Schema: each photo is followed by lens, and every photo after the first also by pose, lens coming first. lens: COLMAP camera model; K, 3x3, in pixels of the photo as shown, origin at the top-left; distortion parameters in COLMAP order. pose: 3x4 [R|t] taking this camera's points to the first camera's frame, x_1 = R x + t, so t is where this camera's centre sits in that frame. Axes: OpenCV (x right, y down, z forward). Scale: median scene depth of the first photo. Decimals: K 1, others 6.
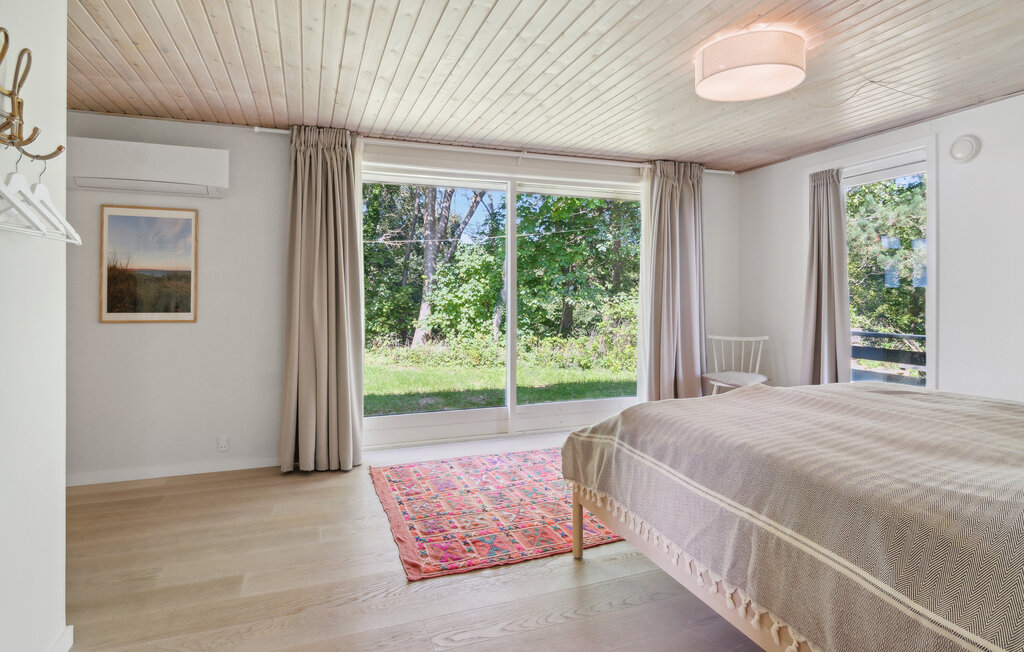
lens RADIAL K [[537.4, 0, 522.7], [0, 537.4, 297.0], [0, 0, 1]] dist [-0.000792, 0.001358]
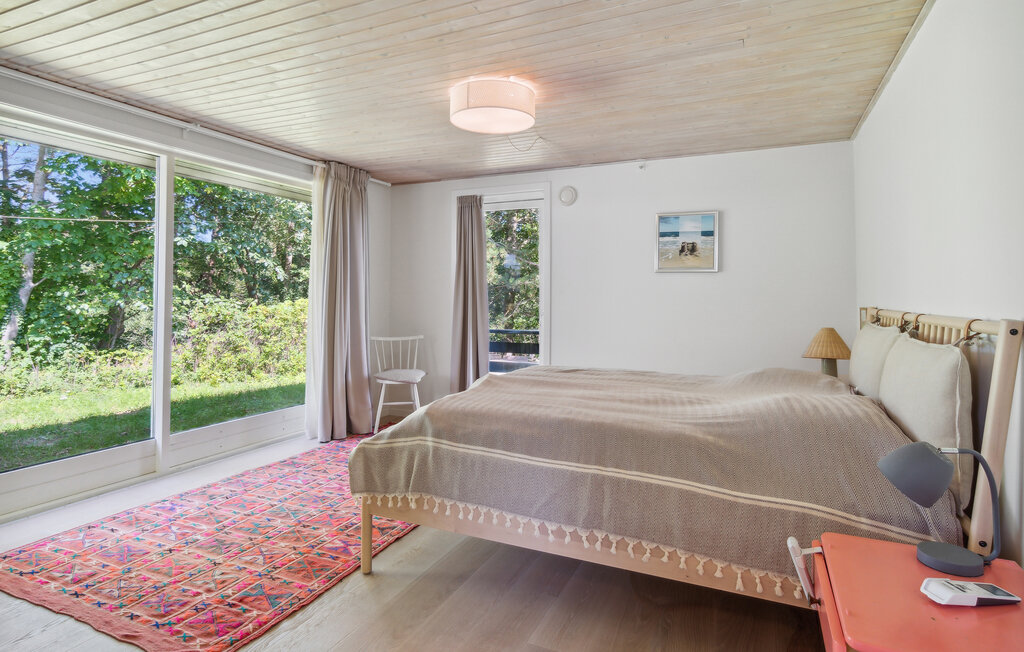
lens RADIAL K [[537.4, 0, 515.4], [0, 537.4, 288.7], [0, 0, 1]] dist [-0.000792, 0.001358]
pose [[0.723844, 0.016544, 0.689765, -0.287094], [-0.002679, 0.999772, -0.021168, -0.001213], [-0.689959, 0.013474, 0.723723, 0.090480]]
